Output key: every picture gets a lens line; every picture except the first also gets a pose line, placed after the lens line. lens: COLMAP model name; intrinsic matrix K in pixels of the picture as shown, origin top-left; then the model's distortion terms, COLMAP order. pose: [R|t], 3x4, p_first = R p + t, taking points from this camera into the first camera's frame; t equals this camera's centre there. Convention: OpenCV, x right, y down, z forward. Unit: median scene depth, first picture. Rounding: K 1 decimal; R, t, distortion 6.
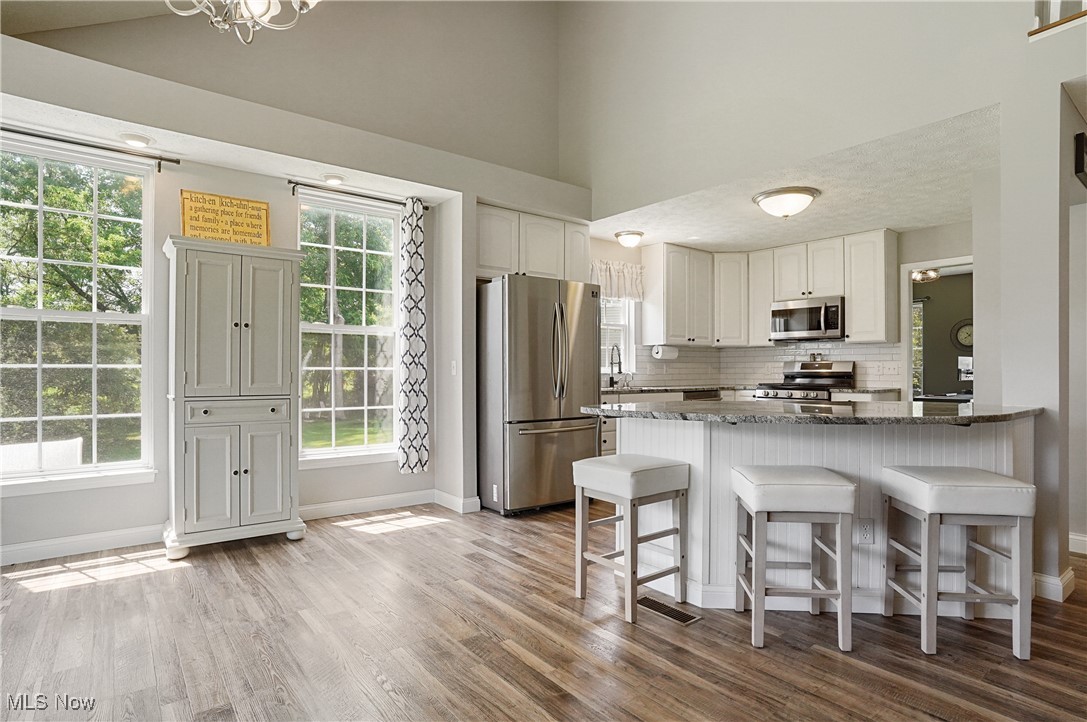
lens RADIAL K [[565.6, 0, 540.2], [0, 565.6, 366.1], [0, 0, 1]] dist [-0.056478, 0.023871]
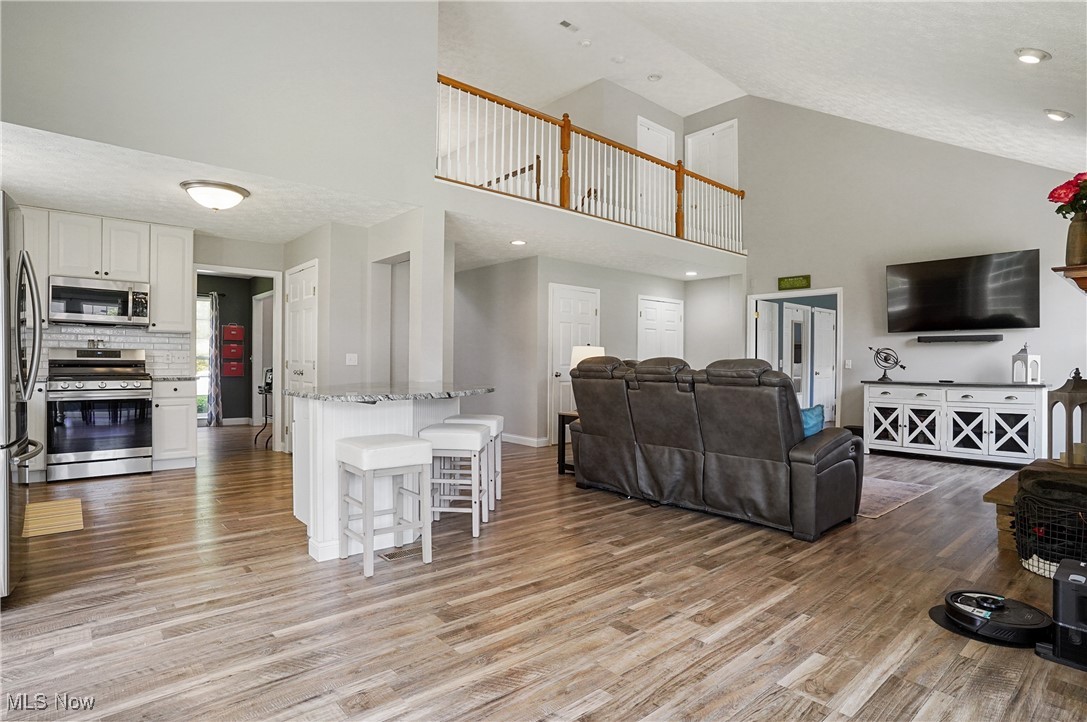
lens RADIAL K [[565.6, 0, 535.3], [0, 565.6, 367.0], [0, 0, 1]] dist [-0.056478, 0.023871]
pose [[-0.043247, -0.008383, 0.999029, -0.495299], [-0.019162, 0.999788, 0.007560, 0.001424], [-0.998881, -0.018816, -0.043398, 0.367858]]
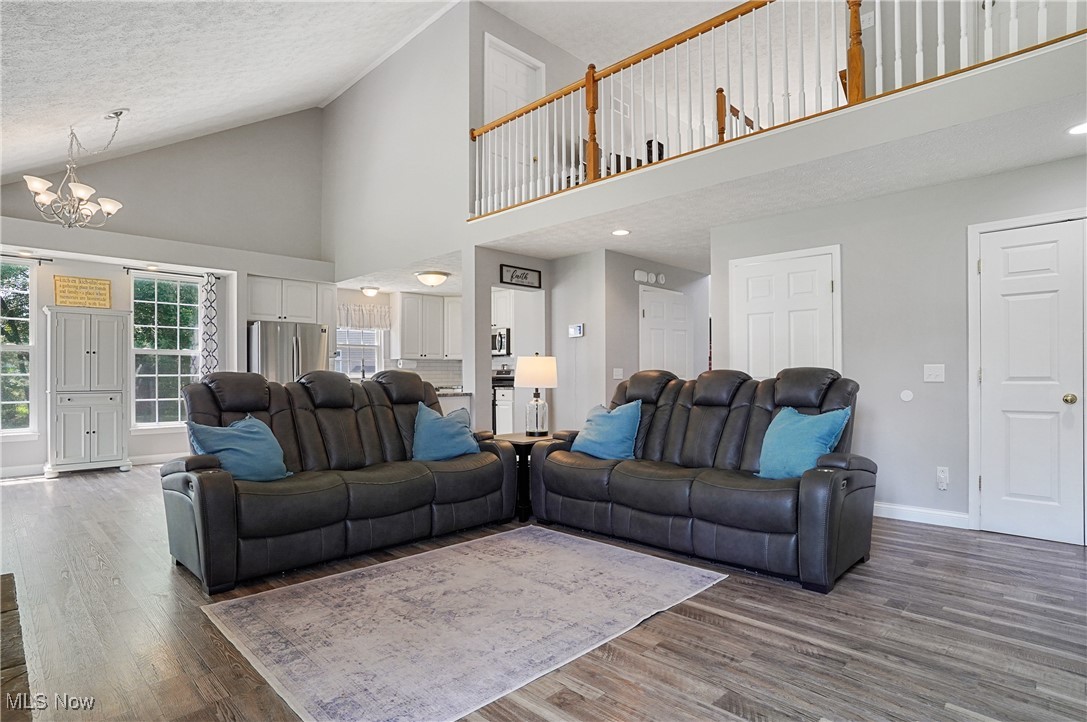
lens RADIAL K [[565.6, 0, 541.1], [0, 565.6, 371.6], [0, 0, 1]] dist [-0.056478, 0.023871]
pose [[0.991714, -0.001105, 0.128464, 0.450216], [0.000705, 0.999995, 0.003153, -0.009584], [-0.128467, -0.003037, 0.991709, -0.633045]]
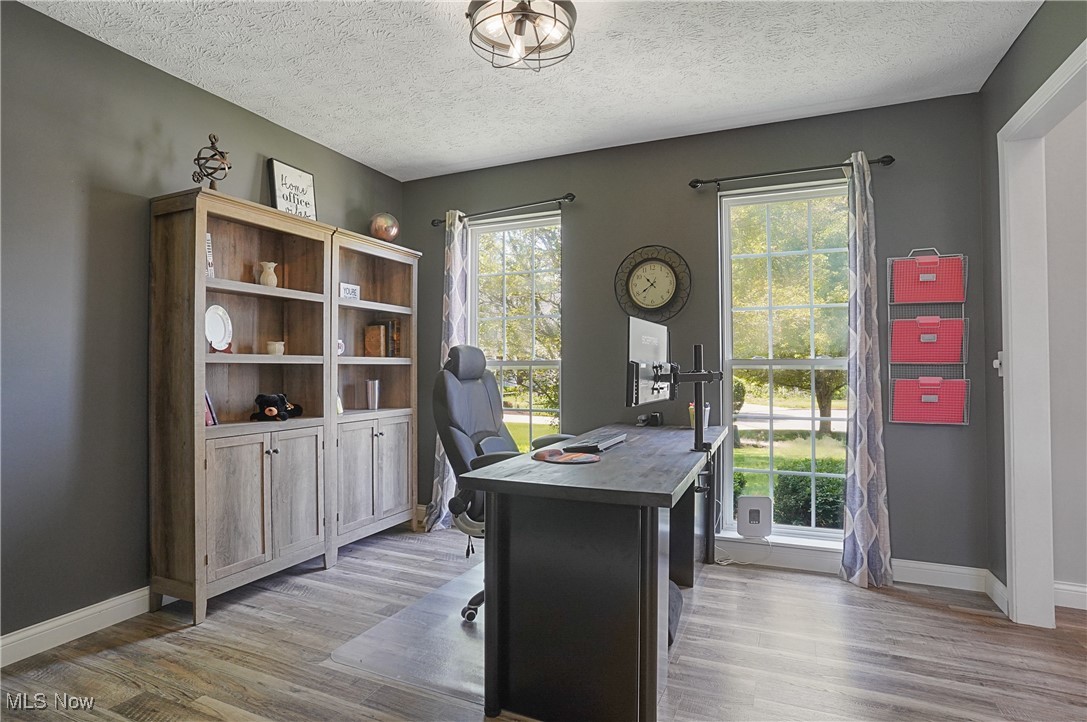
lens RADIAL K [[565.6, 0, 539.3], [0, 565.6, 357.3], [0, 0, 1]] dist [-0.056478, 0.023871]
pose [[0.884403, 0.002162, 0.466718, 0.720755], [-0.000542, 0.999993, -0.003606, 0.002095], [-0.466723, 0.002936, 0.884399, 0.947288]]
